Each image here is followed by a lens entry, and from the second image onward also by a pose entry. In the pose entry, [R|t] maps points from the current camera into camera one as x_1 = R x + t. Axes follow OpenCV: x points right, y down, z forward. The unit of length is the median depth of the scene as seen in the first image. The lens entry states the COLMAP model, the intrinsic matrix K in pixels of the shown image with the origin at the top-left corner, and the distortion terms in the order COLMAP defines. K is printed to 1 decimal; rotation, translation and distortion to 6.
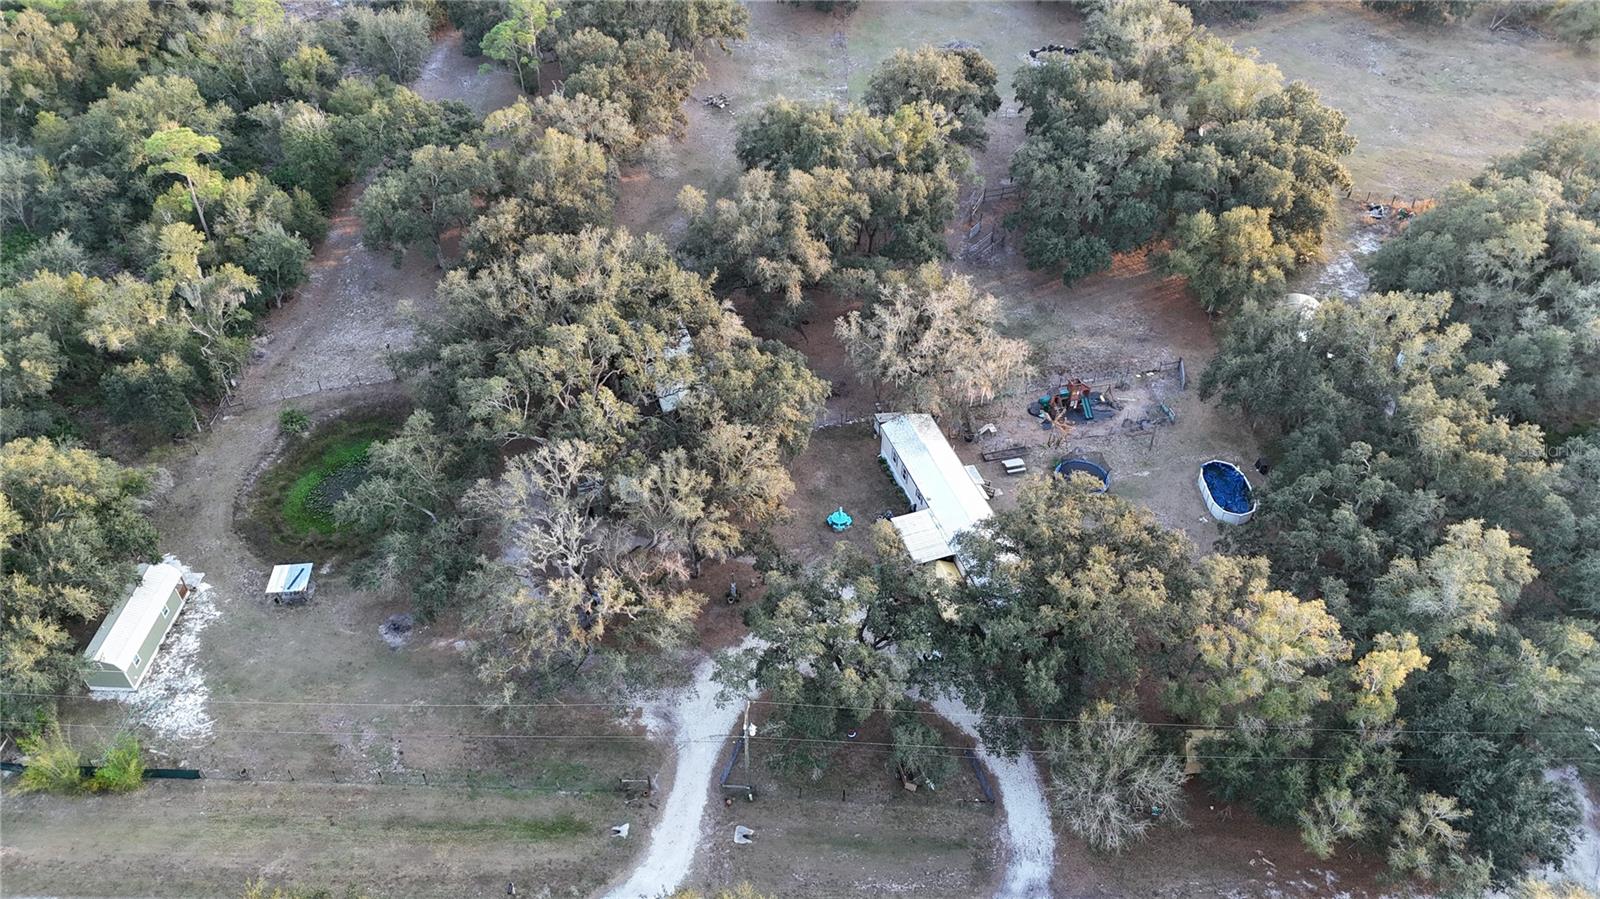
lens RADIAL K [[1145.0, 0, 801.1], [0, 1145.0, 448.6], [0, 0, 1]] dist [0.030098, -0.006464]
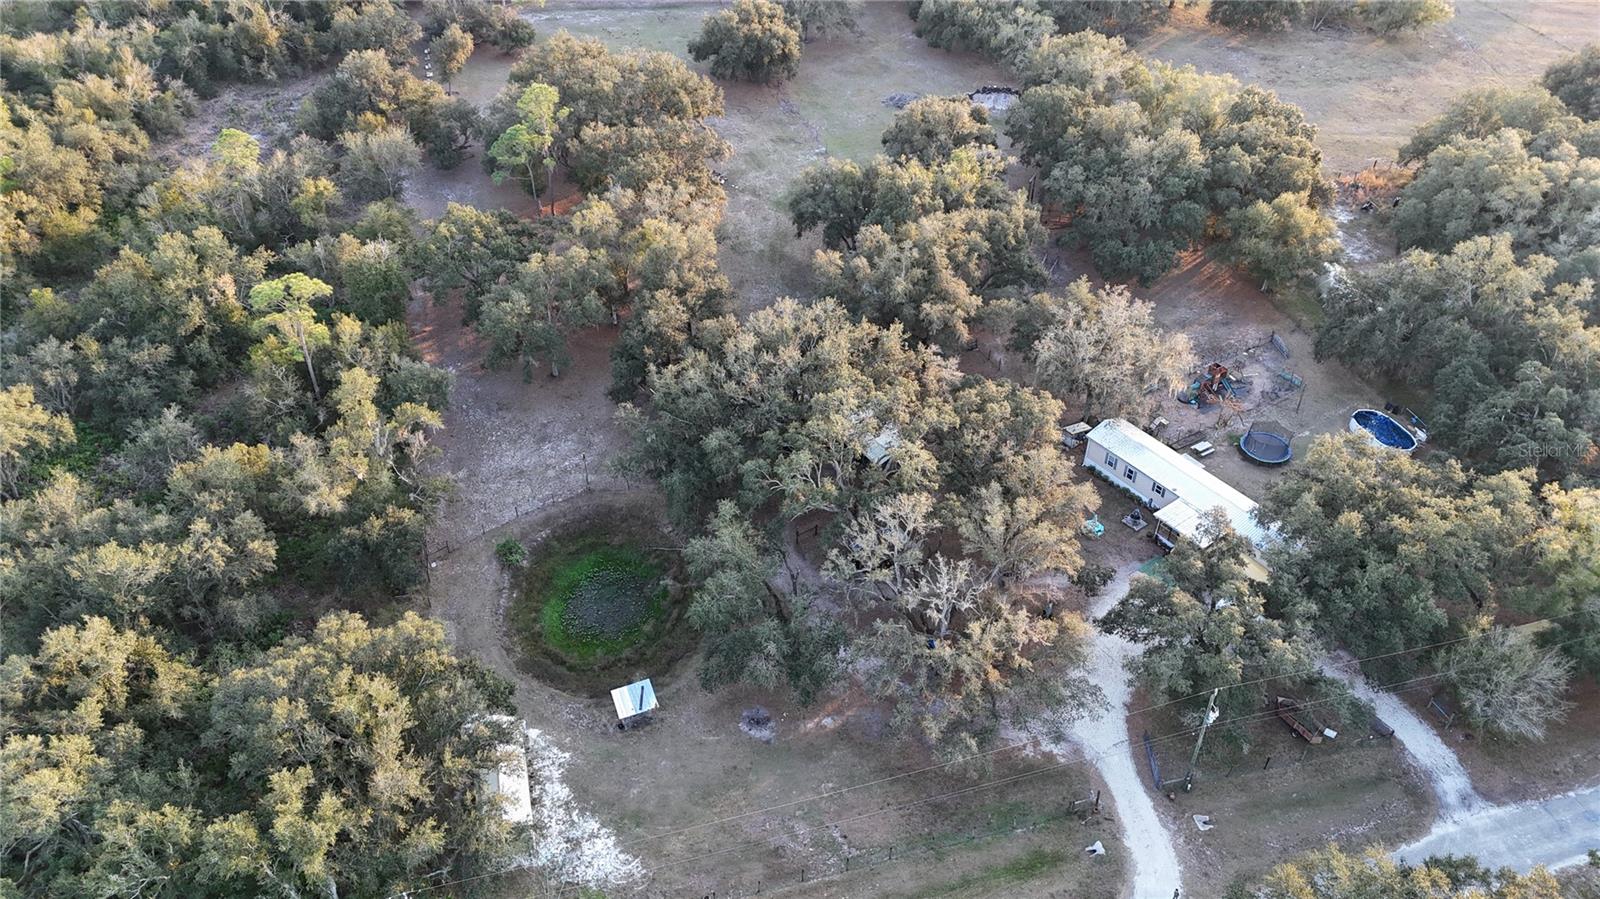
lens RADIAL K [[1145.0, 0, 801.3], [0, 1145.0, 449.4], [0, 0, 1]] dist [0.030098, -0.006464]
pose [[0.954827, -0.192648, 0.226256, -0.433823], [0.206096, 0.977826, -0.037171, -0.022969], [-0.214078, 0.082122, 0.973358, 0.025928]]
